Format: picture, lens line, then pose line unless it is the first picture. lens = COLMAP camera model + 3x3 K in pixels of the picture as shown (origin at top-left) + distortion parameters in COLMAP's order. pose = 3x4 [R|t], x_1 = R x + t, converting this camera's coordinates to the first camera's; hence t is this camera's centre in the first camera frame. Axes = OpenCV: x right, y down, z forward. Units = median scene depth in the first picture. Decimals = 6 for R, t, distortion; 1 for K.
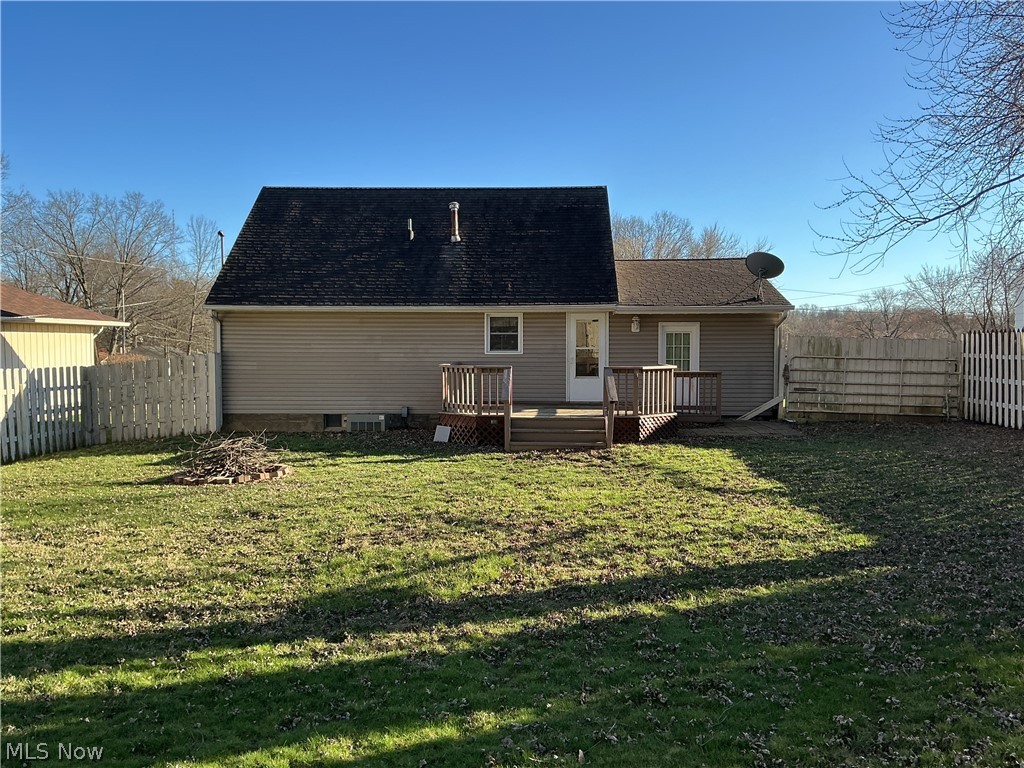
lens RADIAL K [[852.7, 0, 512.0], [0, 852.7, 384.0], [0, 0, 1]] dist [0.138234, -0.285051]
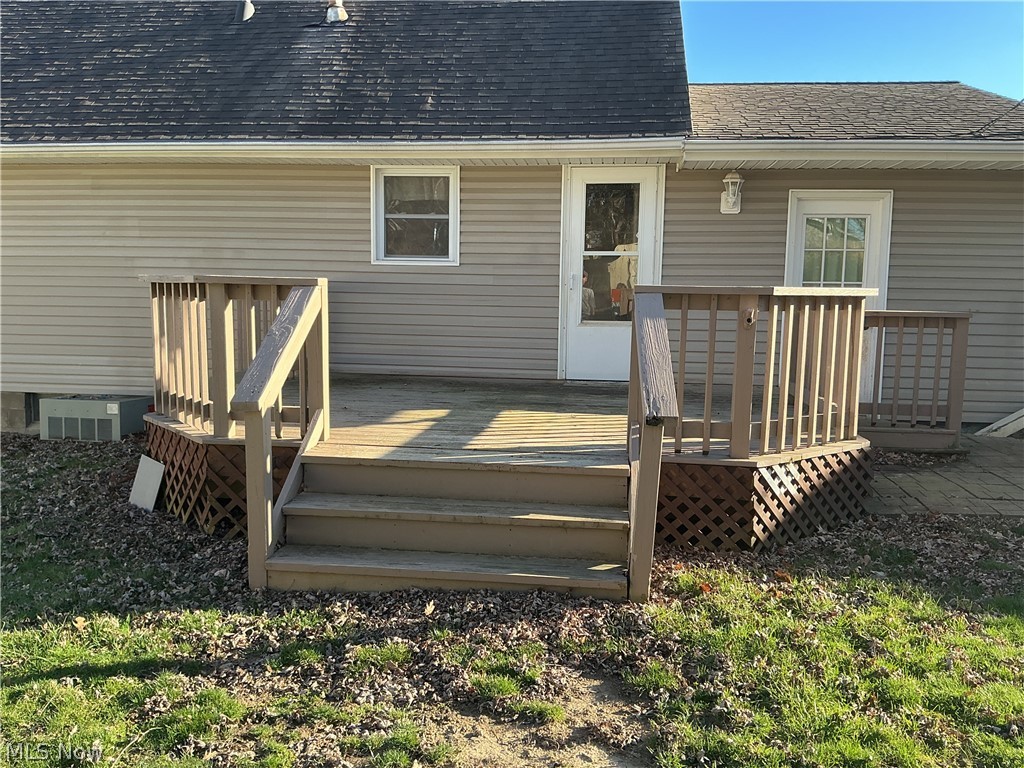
lens RADIAL K [[852.7, 0, 512.0], [0, 852.7, 384.0], [0, 0, 1]] dist [0.138234, -0.285051]
pose [[0.997036, 0.024329, -0.072989, 0.073287], [-0.019746, 0.997826, 0.062873, -0.003543], [0.074360, -0.061245, 0.995349, 0.585028]]
